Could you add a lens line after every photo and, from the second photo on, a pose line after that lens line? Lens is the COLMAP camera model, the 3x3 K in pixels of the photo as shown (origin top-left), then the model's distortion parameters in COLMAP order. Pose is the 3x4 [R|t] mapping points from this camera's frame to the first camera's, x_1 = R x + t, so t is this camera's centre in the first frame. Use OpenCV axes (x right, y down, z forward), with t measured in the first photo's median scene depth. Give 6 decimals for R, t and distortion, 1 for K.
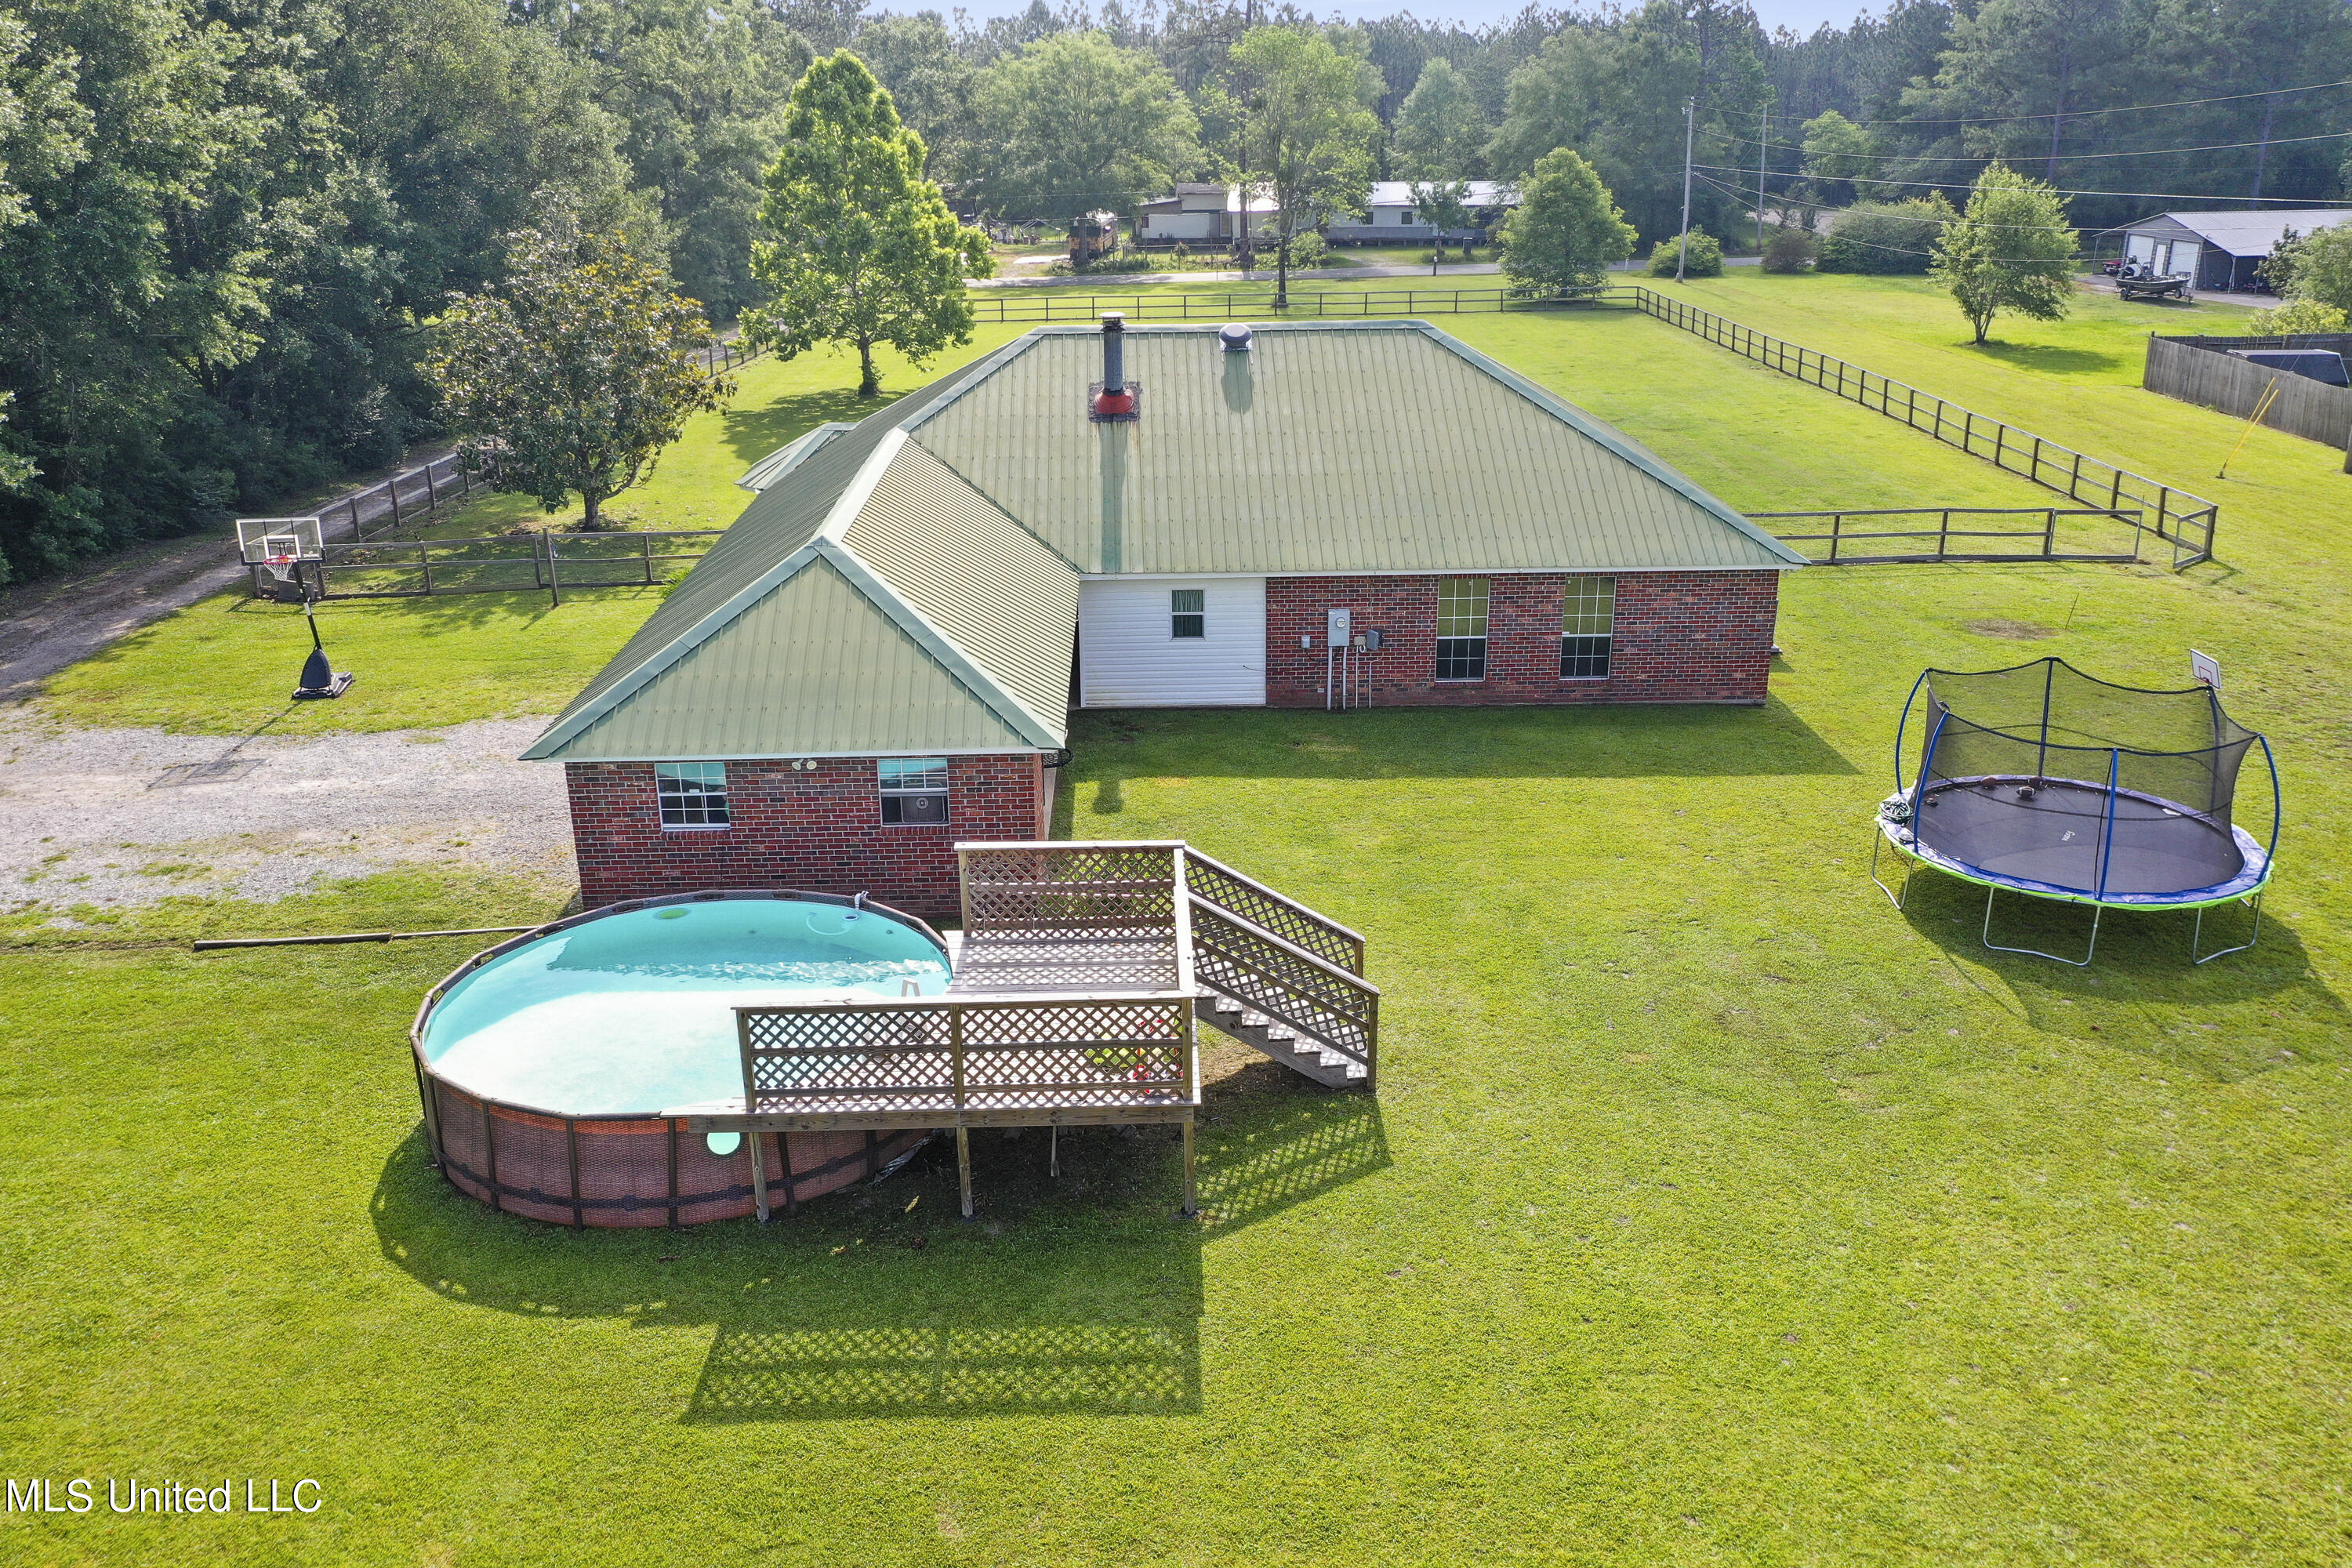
lens RADIAL K [[1852.6, 0, 1154.8], [0, 1852.6, 764.7], [0, 0, 1]] dist [-0.003662, 0.004517]
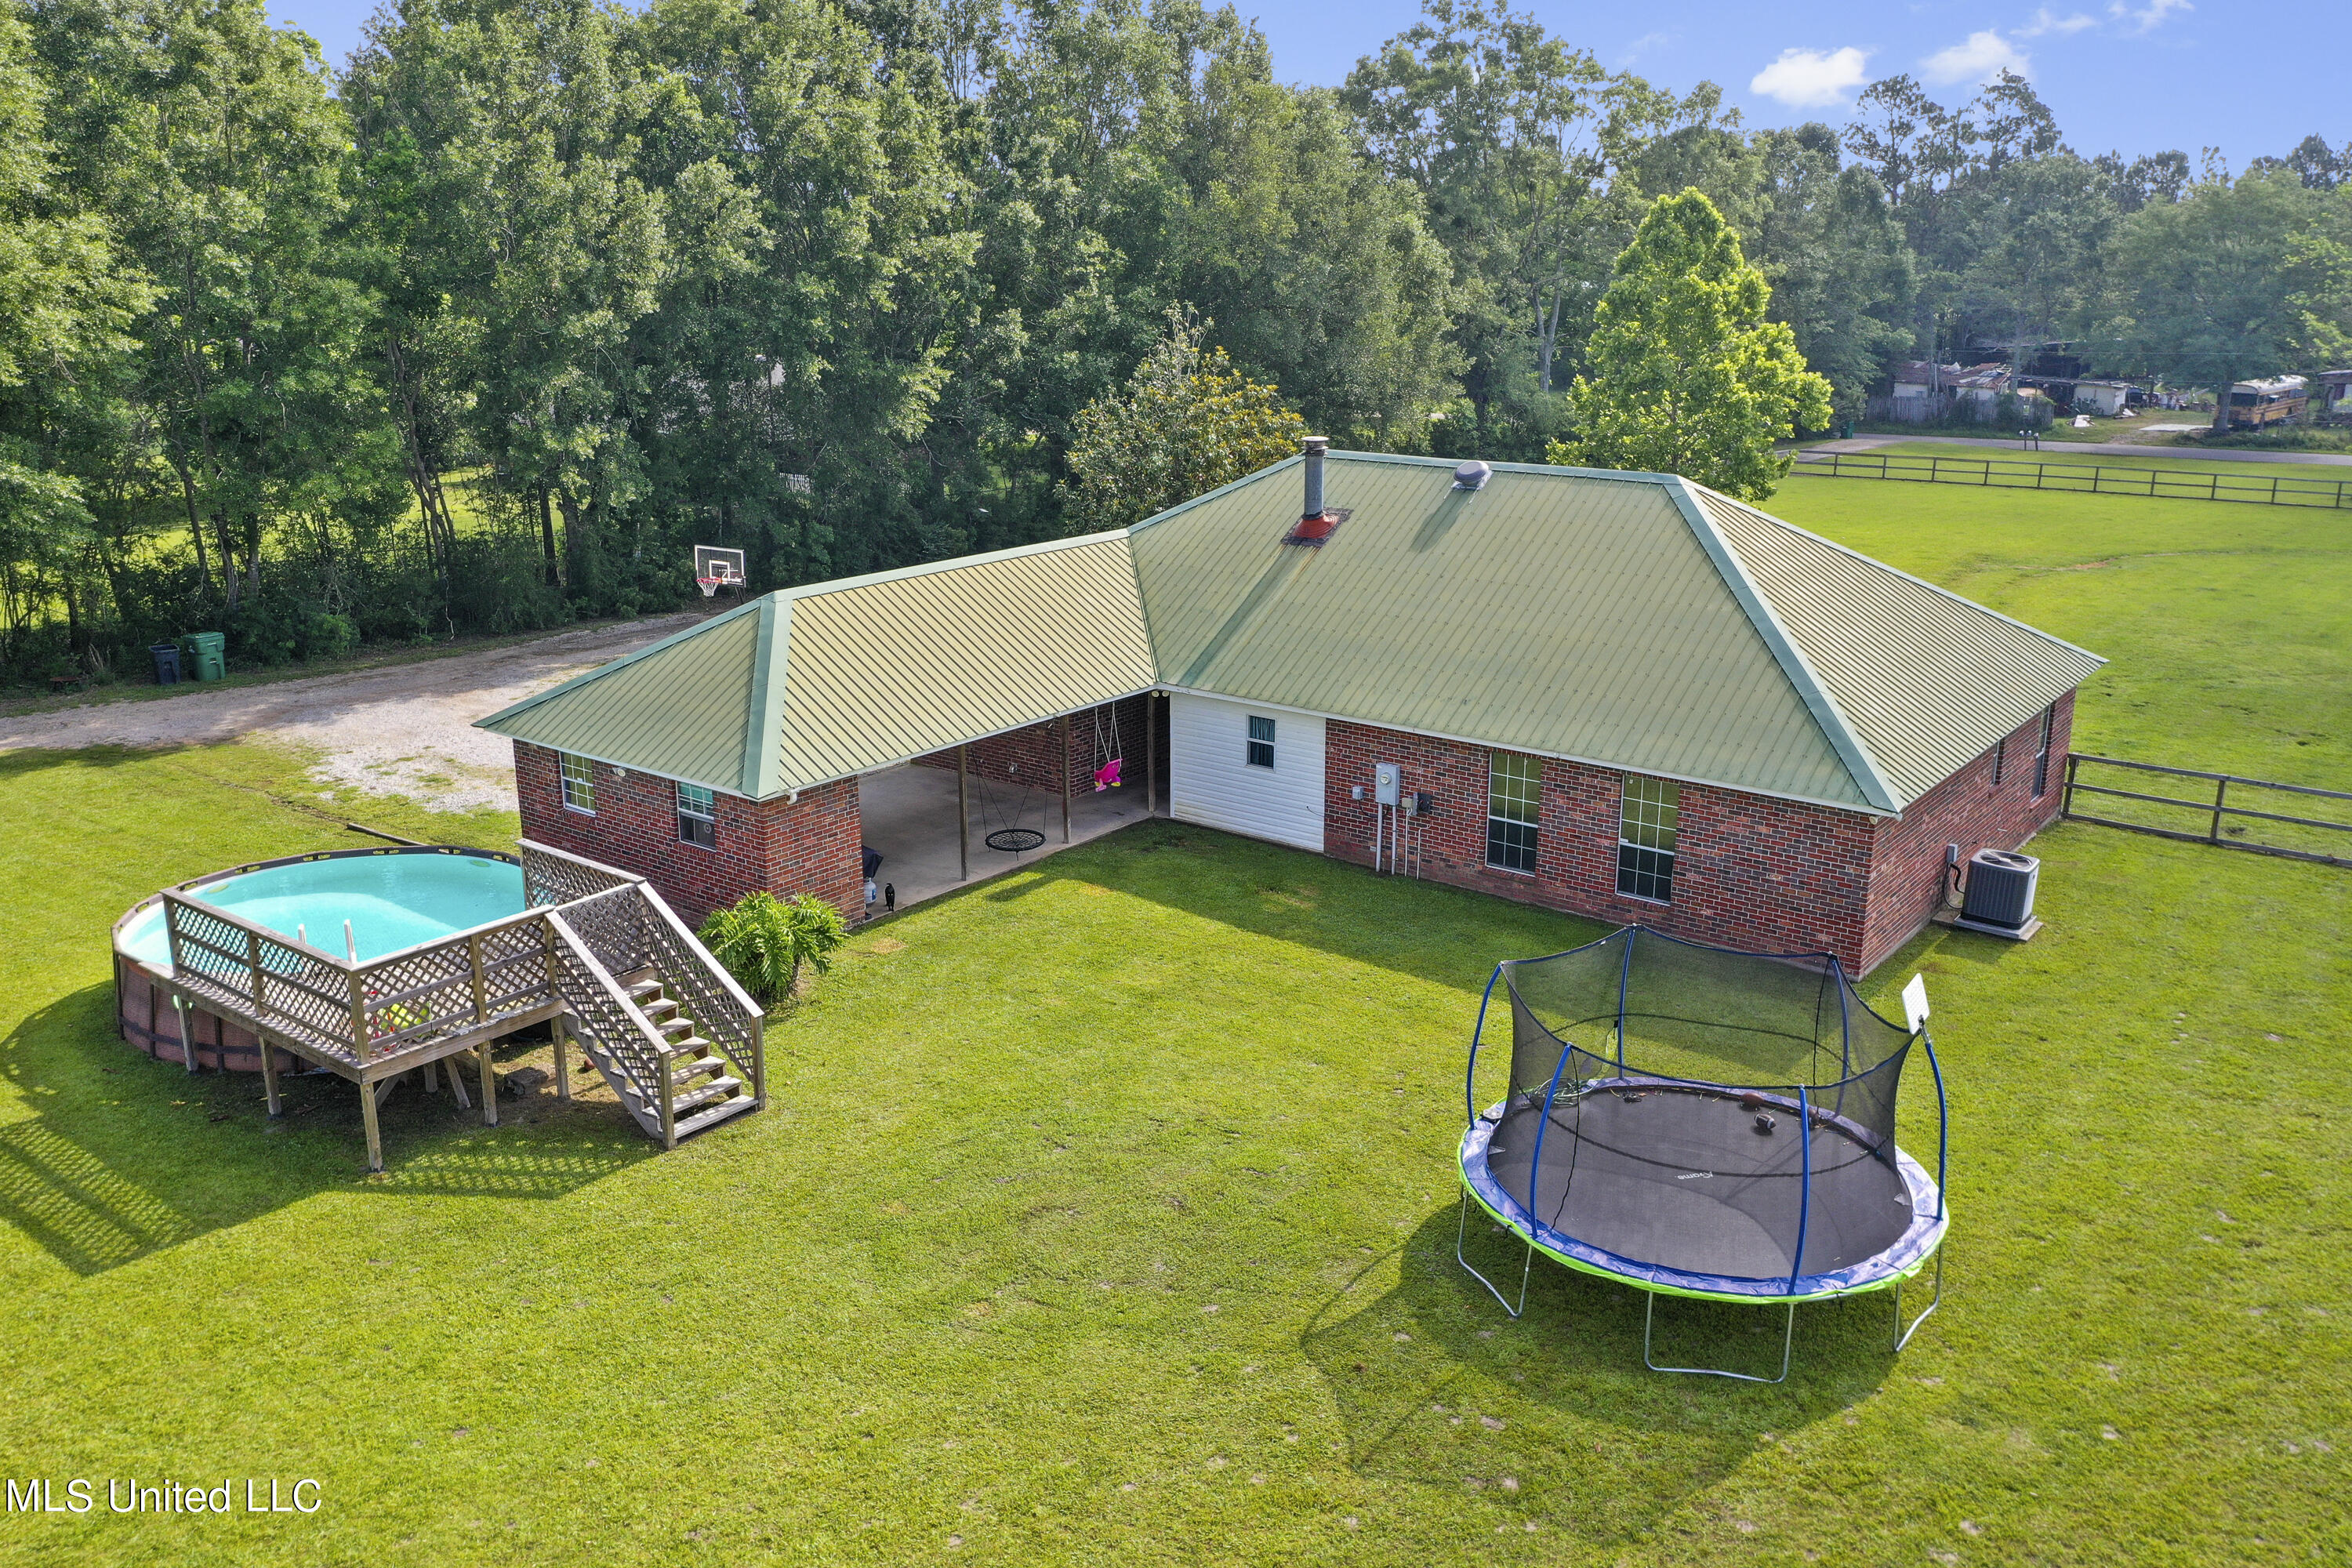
lens RADIAL K [[1852.6, 0, 1162.2], [0, 1852.6, 799.6], [0, 0, 1]] dist [-0.003662, 0.004517]
pose [[0.775300, 0.188170, -0.602911, 0.564197], [-0.221728, 0.974920, 0.019148, -0.058589], [0.591393, 0.118837, 0.797579, 0.195888]]
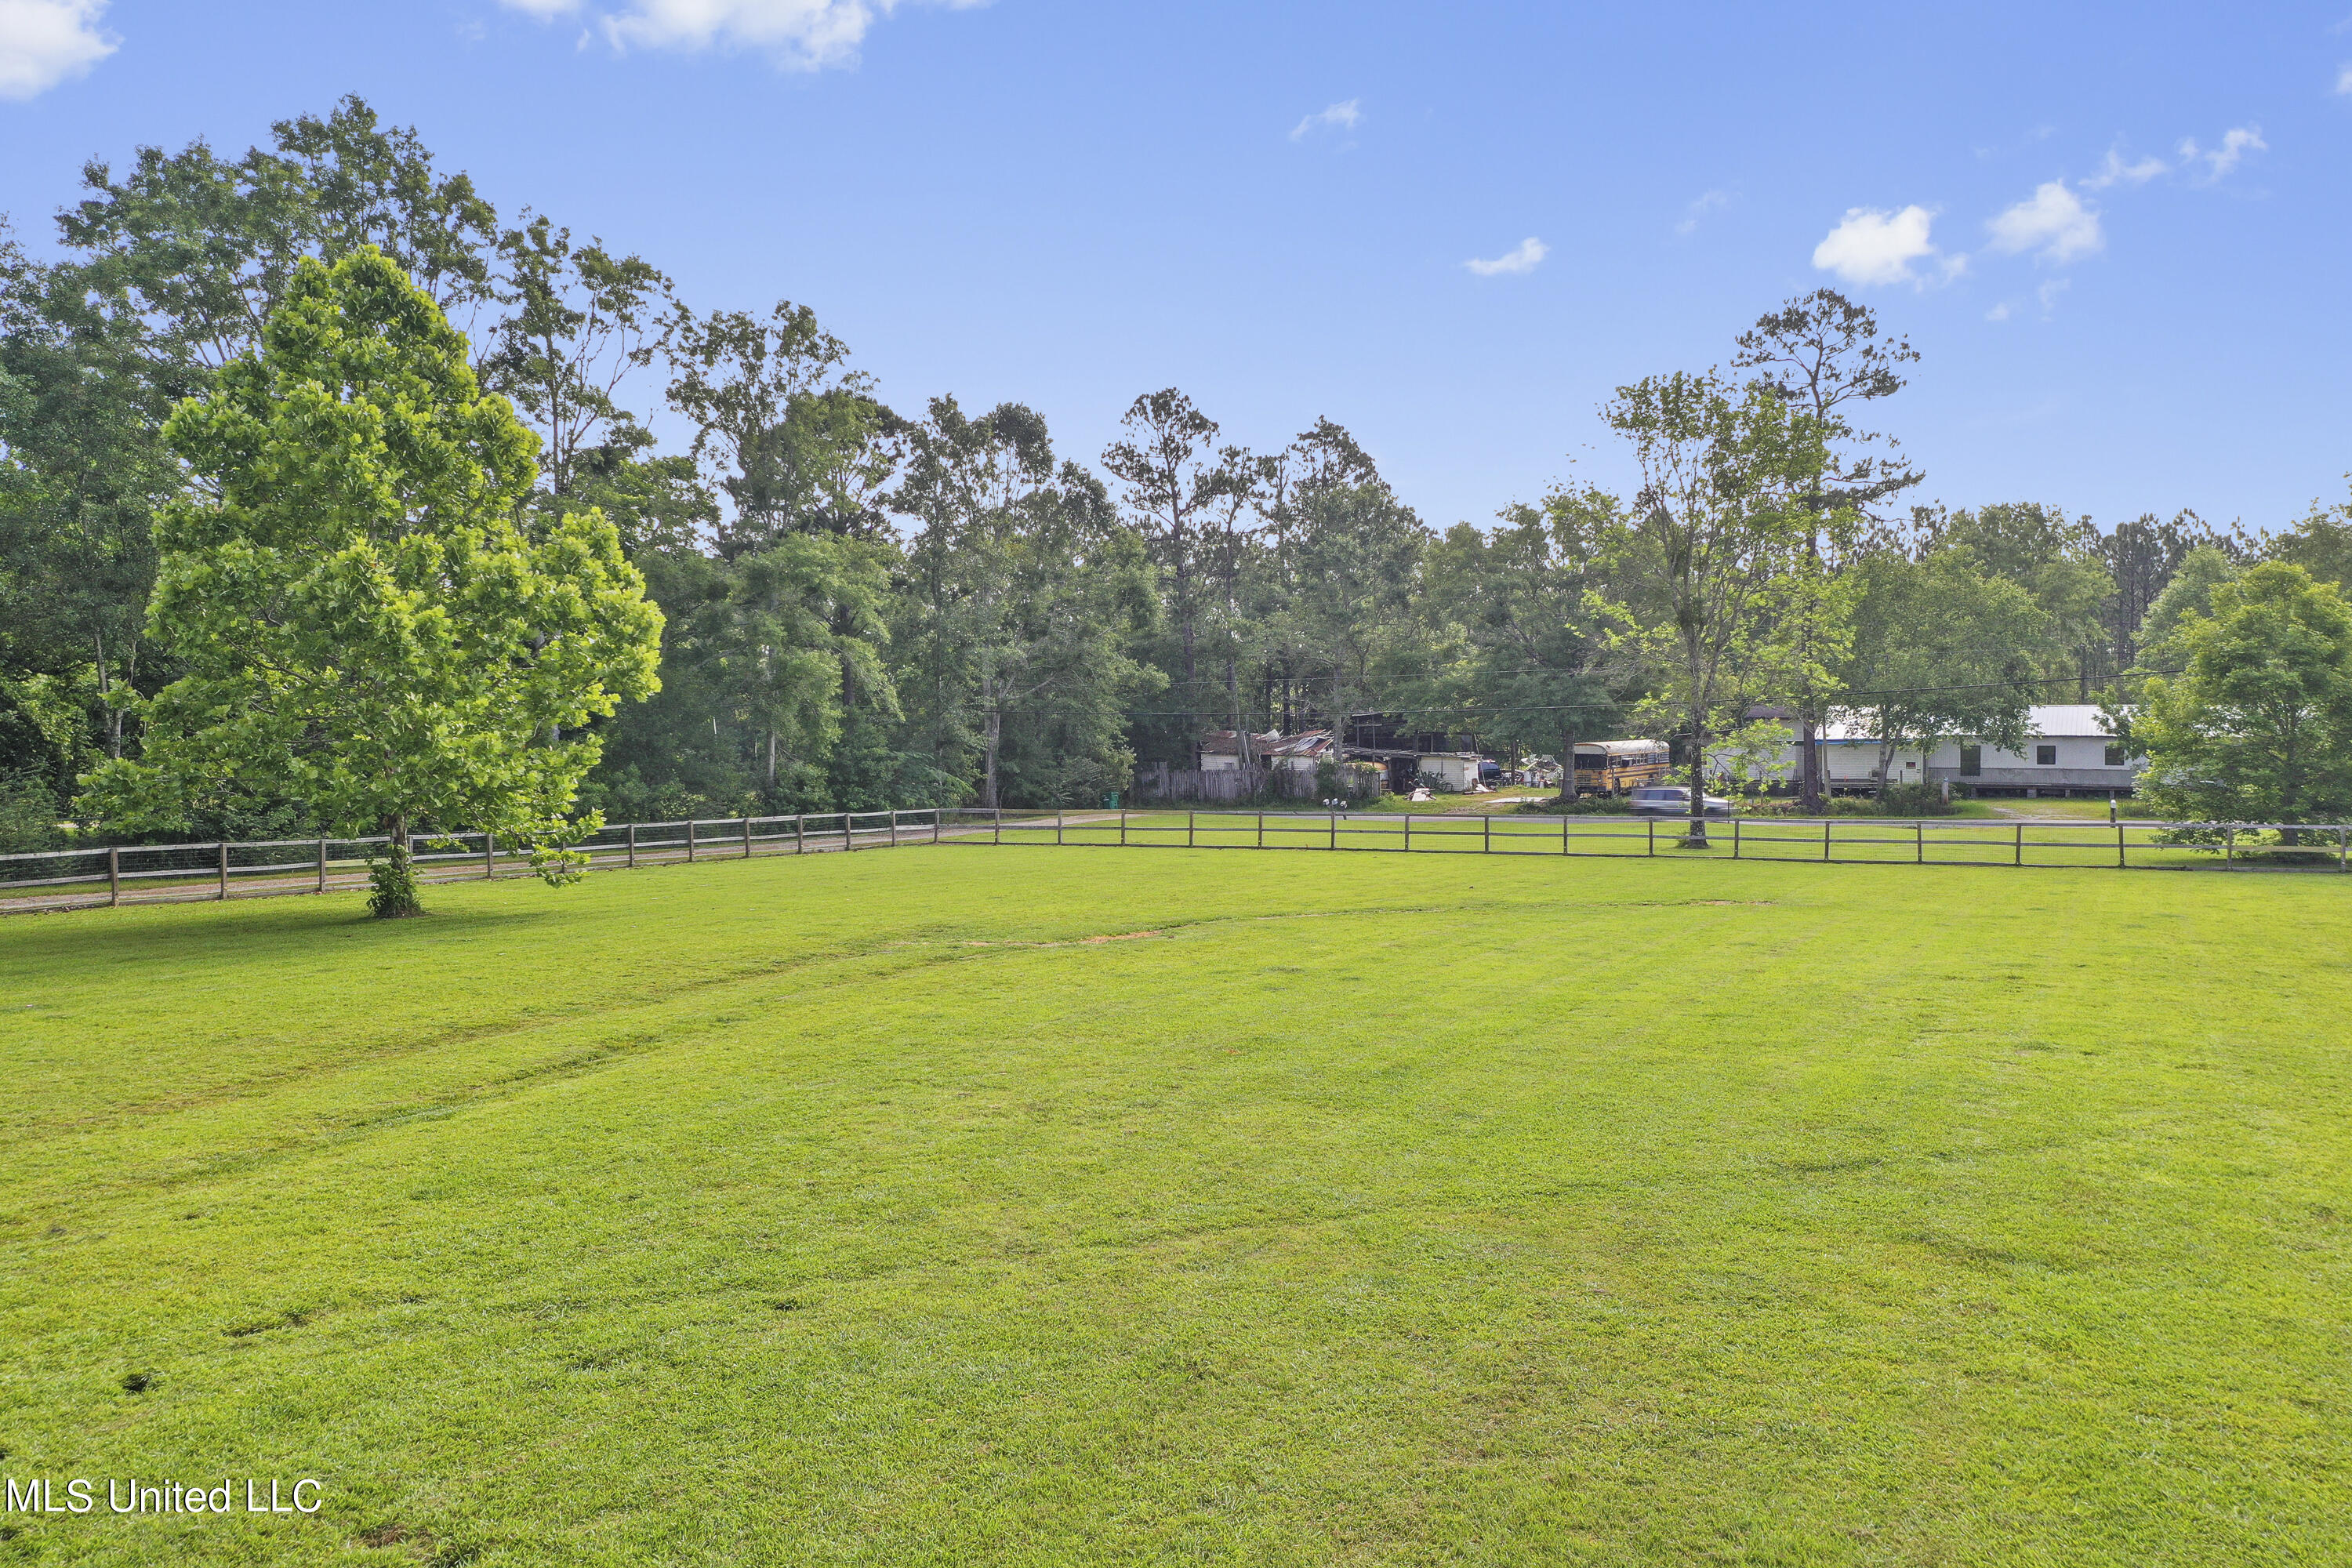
lens RADIAL K [[1852.6, 0, 1165.4], [0, 1852.6, 783.2], [0, 0, 1]] dist [-0.003662, 0.004517]
pose [[0.902593, 0.024179, -0.429816, 0.524813], [-0.152636, 0.951532, -0.266999, -0.306106], [0.402528, 0.306597, 0.862537, 1.472547]]
